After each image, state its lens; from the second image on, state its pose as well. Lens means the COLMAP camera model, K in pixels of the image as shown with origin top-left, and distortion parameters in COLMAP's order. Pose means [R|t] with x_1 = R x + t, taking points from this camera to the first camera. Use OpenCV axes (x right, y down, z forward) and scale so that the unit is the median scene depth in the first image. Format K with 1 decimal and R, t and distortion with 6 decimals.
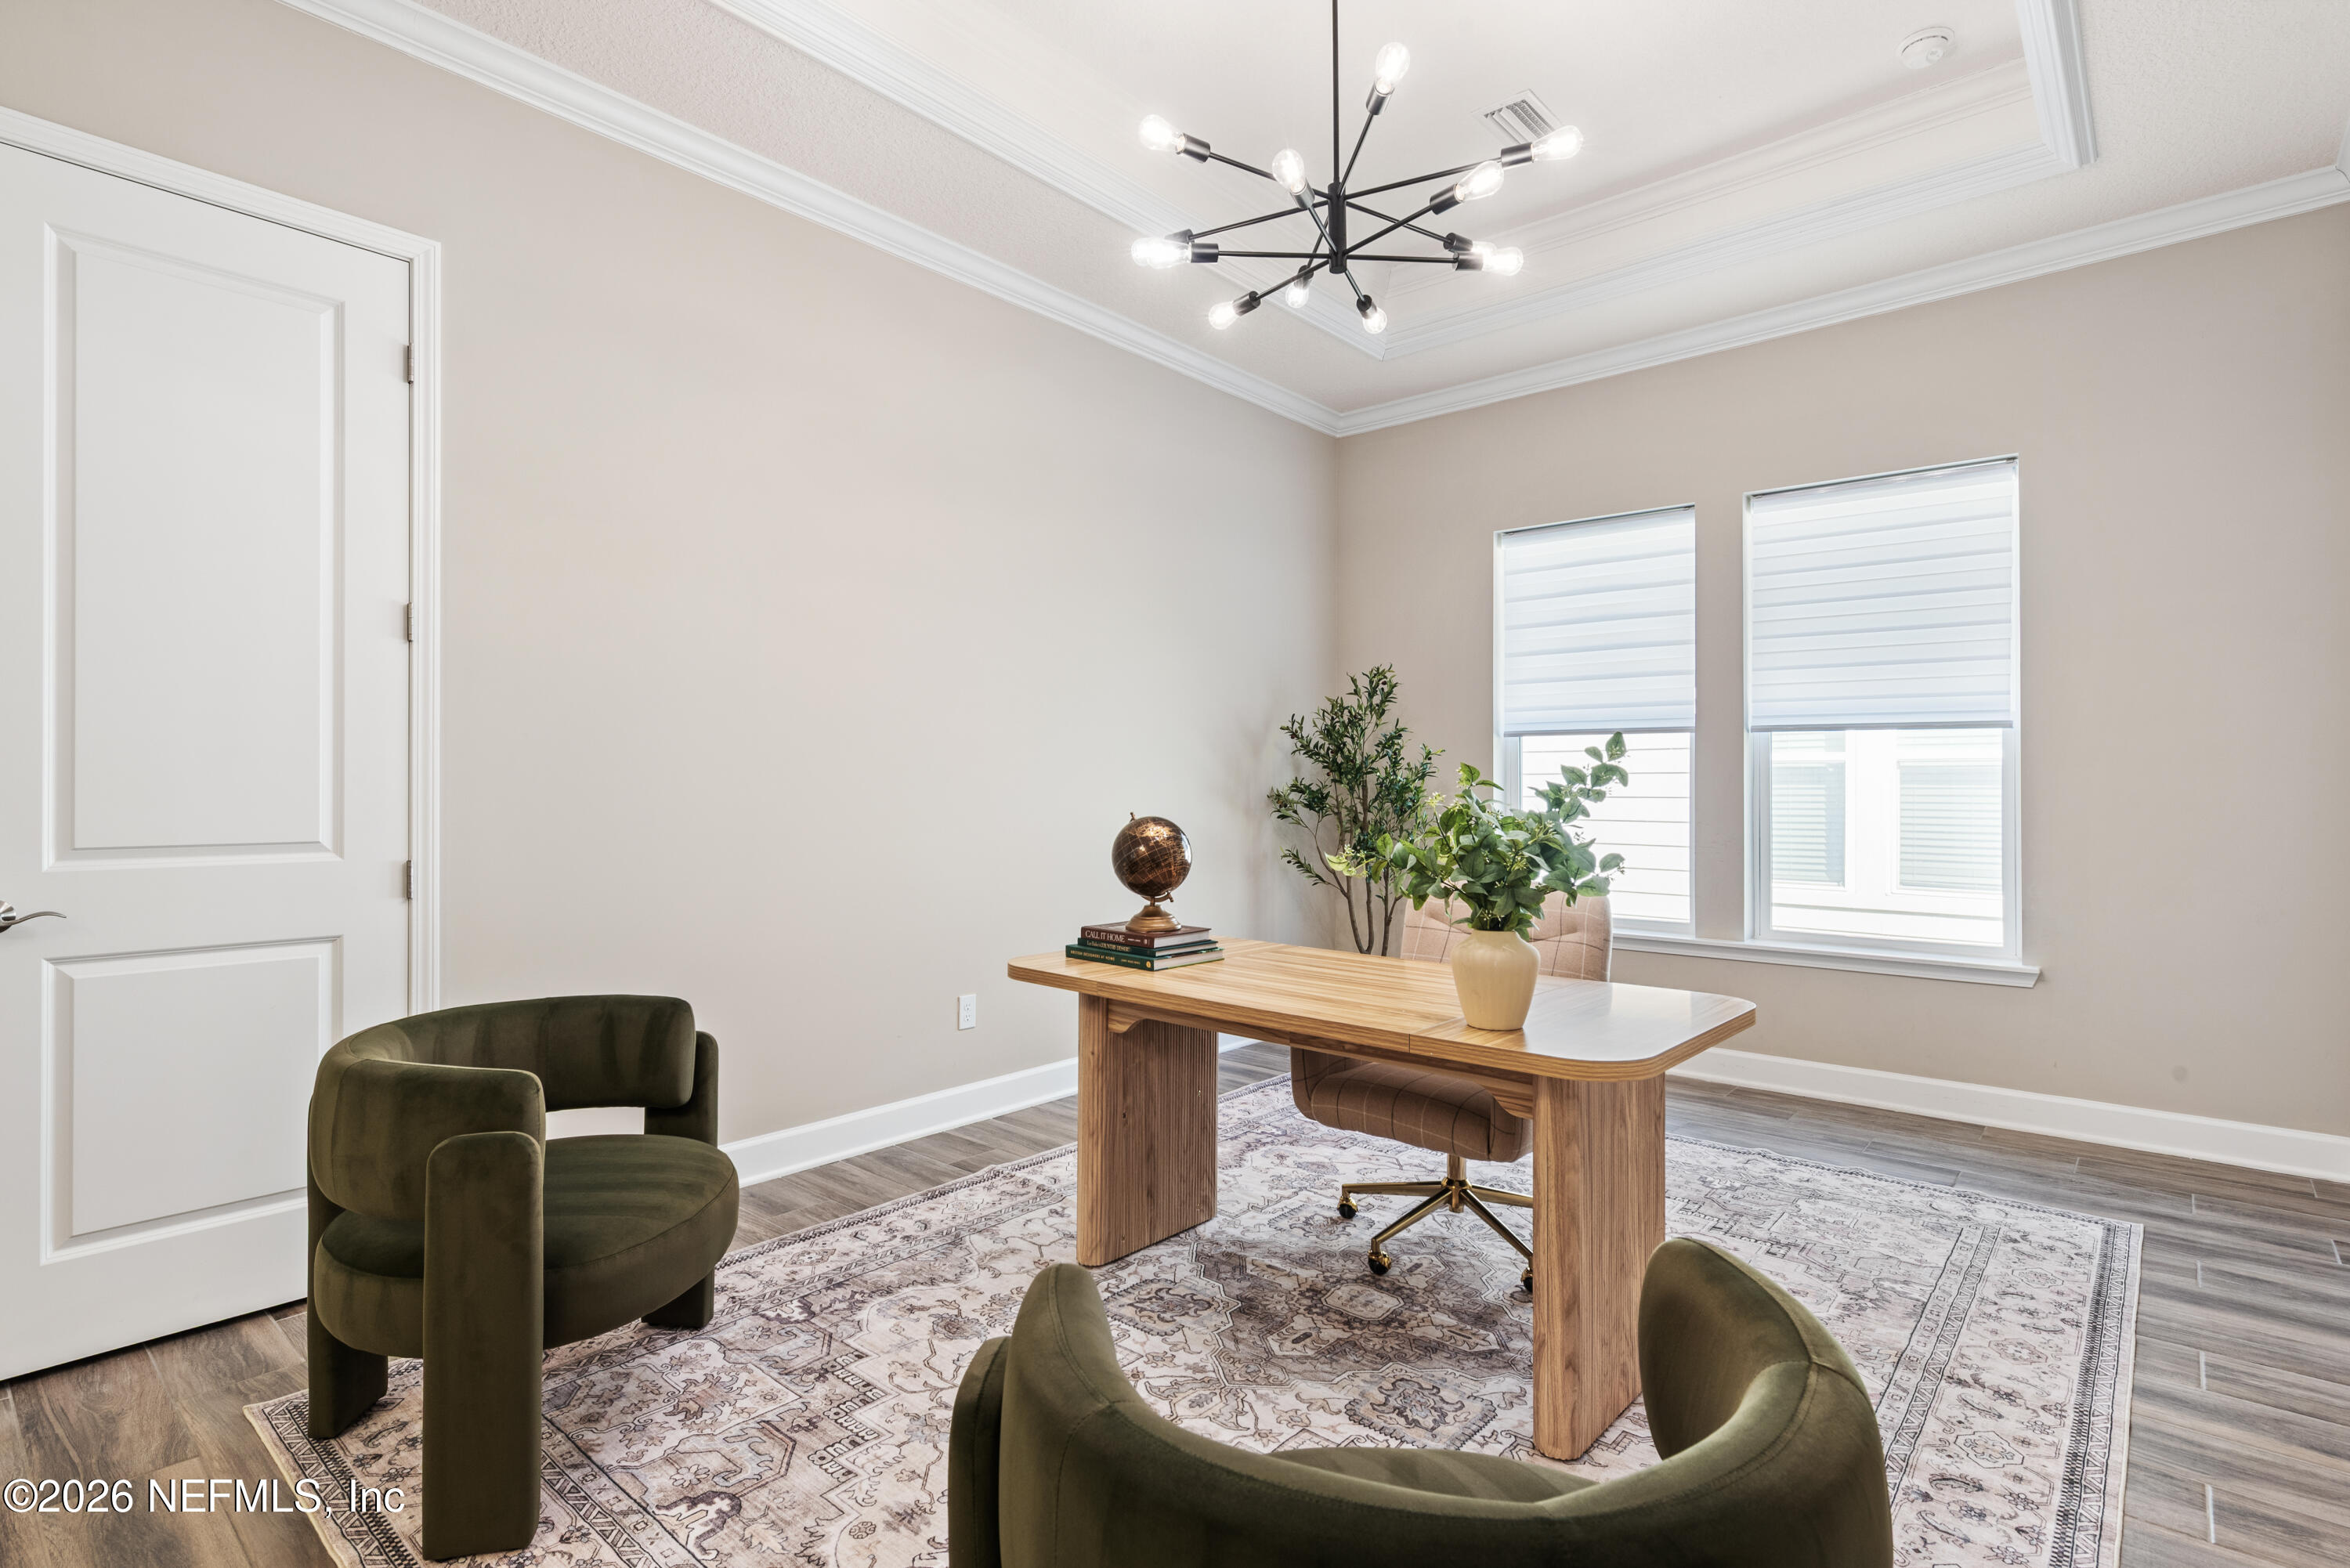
lens RADIAL K [[1143.7, 0, 1184.5], [0, 1143.7, 781.6], [0, 0, 1]] dist [0.000864, 0.000288]
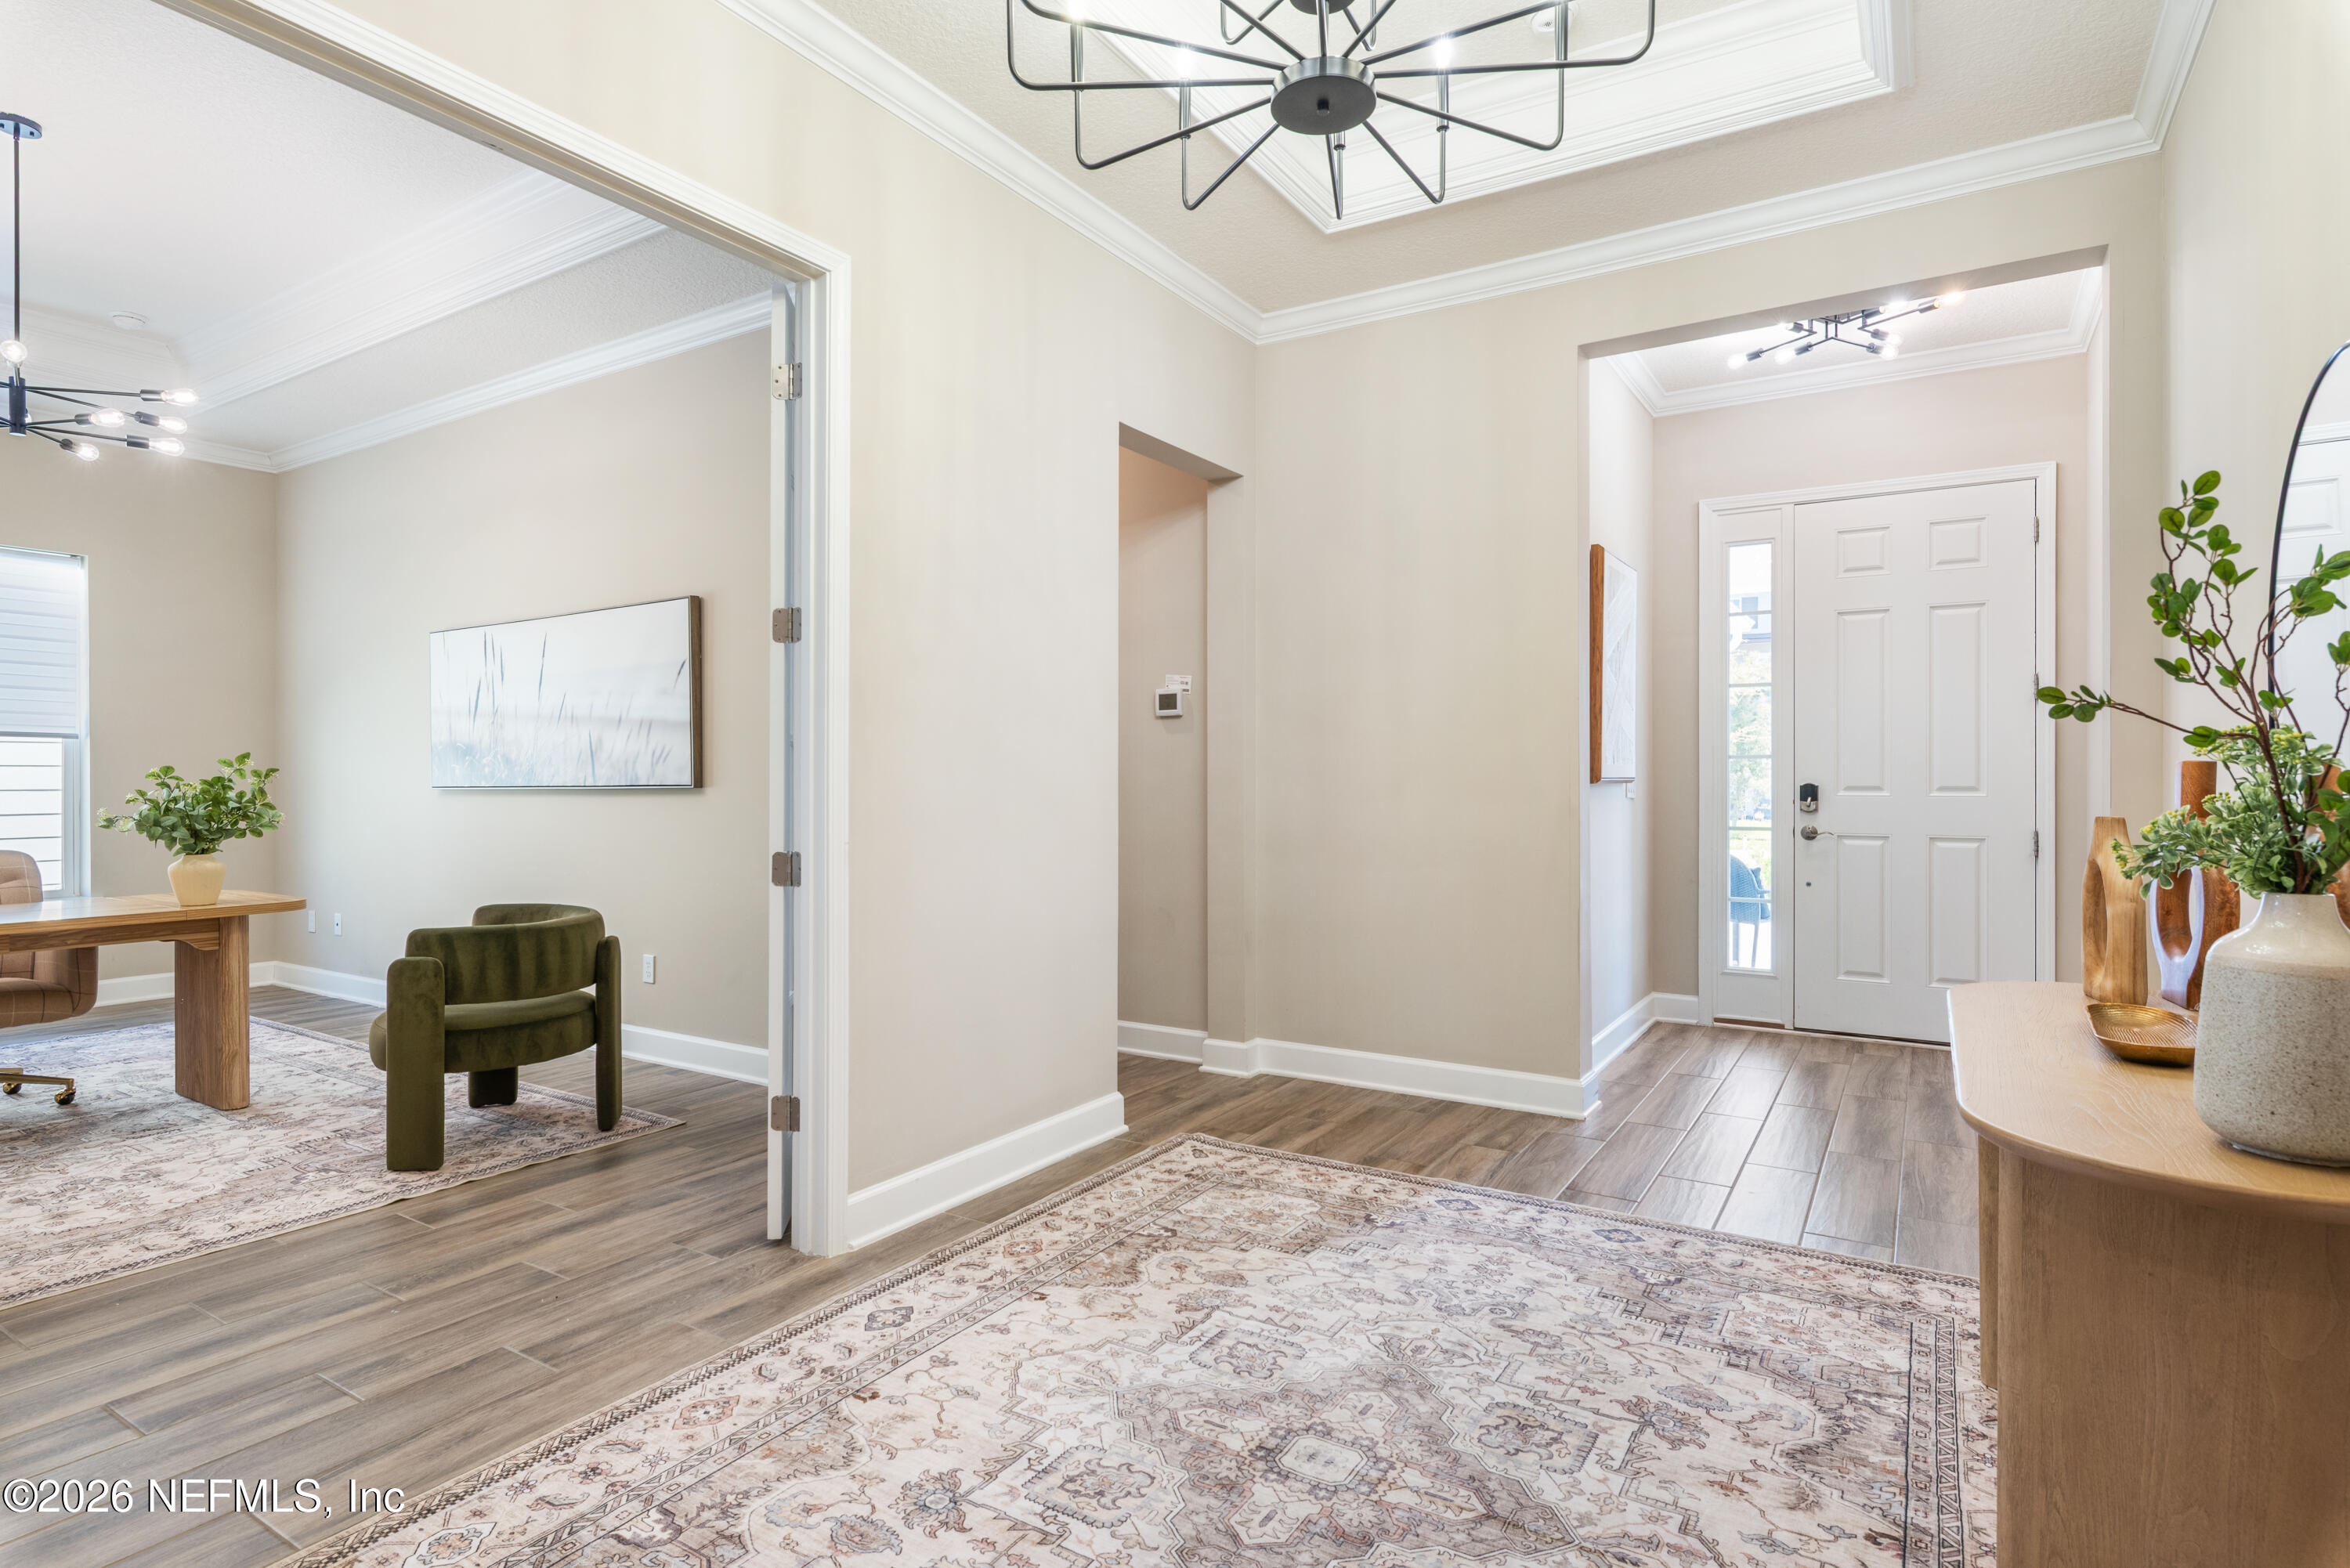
lens RADIAL K [[1205.9, 0, 1178.5], [0, 1205.9, 776.8], [0, 0, 1]] dist [0.000384, -0.000165]
pose [[-0.154951, -0.001181, 0.987921, -1.550738], [-0.002518, 0.999997, 0.000801, -0.004152], [-0.987919, -0.002363, -0.154953, -0.237853]]
